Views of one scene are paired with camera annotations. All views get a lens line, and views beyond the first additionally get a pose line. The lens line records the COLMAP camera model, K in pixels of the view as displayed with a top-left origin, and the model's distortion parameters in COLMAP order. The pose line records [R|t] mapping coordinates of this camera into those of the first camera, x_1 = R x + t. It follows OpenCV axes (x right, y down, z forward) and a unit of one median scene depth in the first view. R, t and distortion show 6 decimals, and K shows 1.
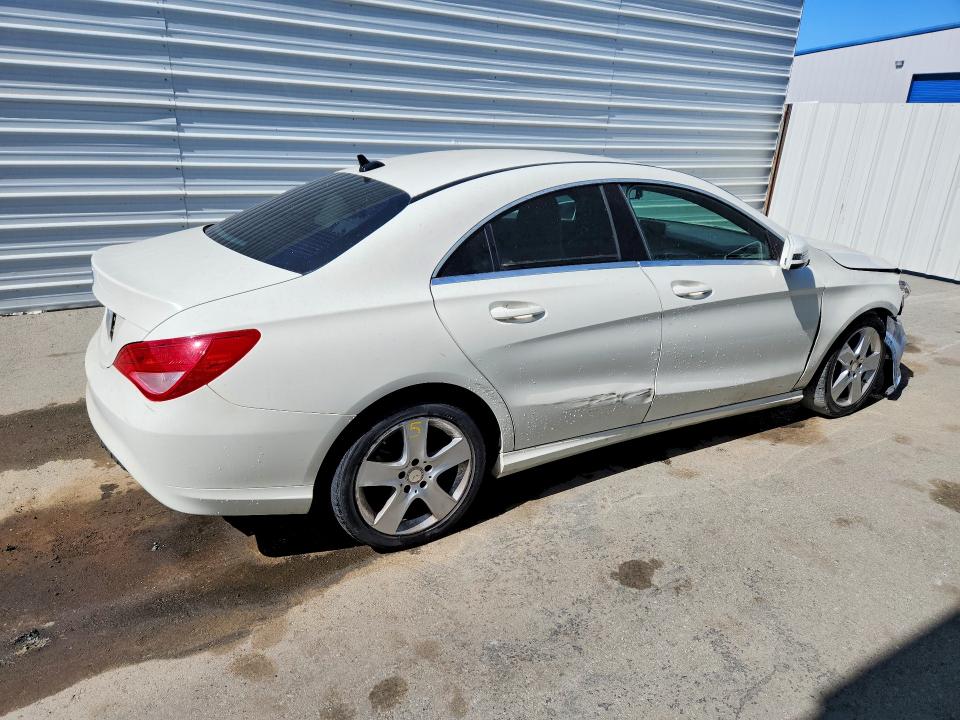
lens RADIAL K [[645.3, 0, 489.1], [0, 645.3, 357.7], [0, 0, 1]] dist [0.053349, -0.032011]
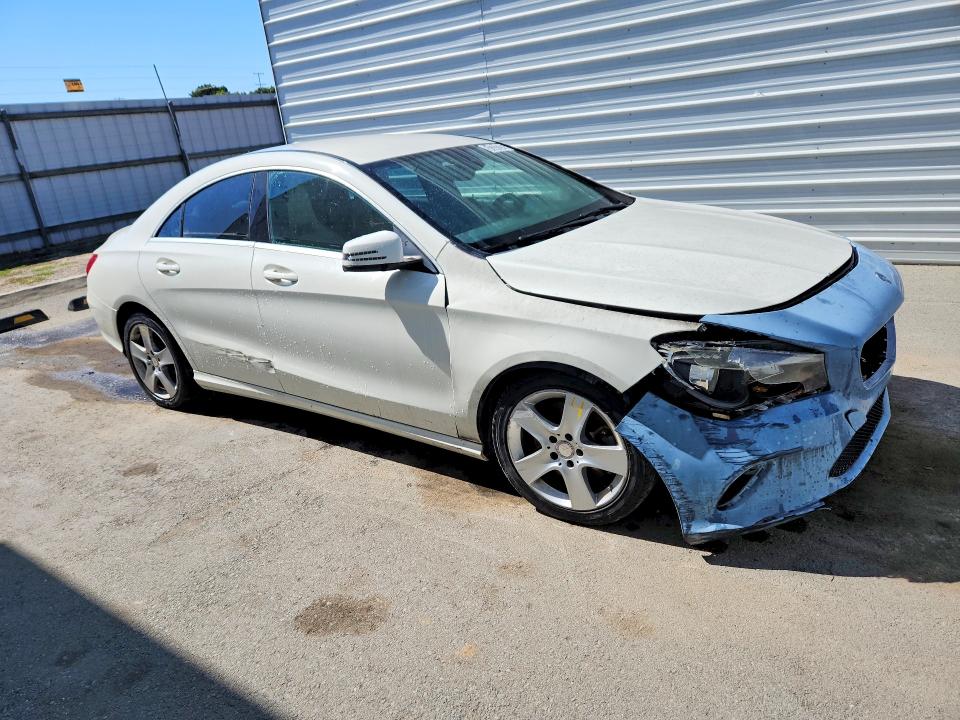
lens RADIAL K [[645.3, 0, 453.4], [0, 645.3, 365.6], [0, 0, 1]] dist [0.053349, -0.032011]
pose [[0.411888, 0.249909, -0.876296, 1.208130], [-0.190608, 0.964013, 0.185332, -0.186268], [0.891076, 0.090693, 0.444700, 0.710061]]
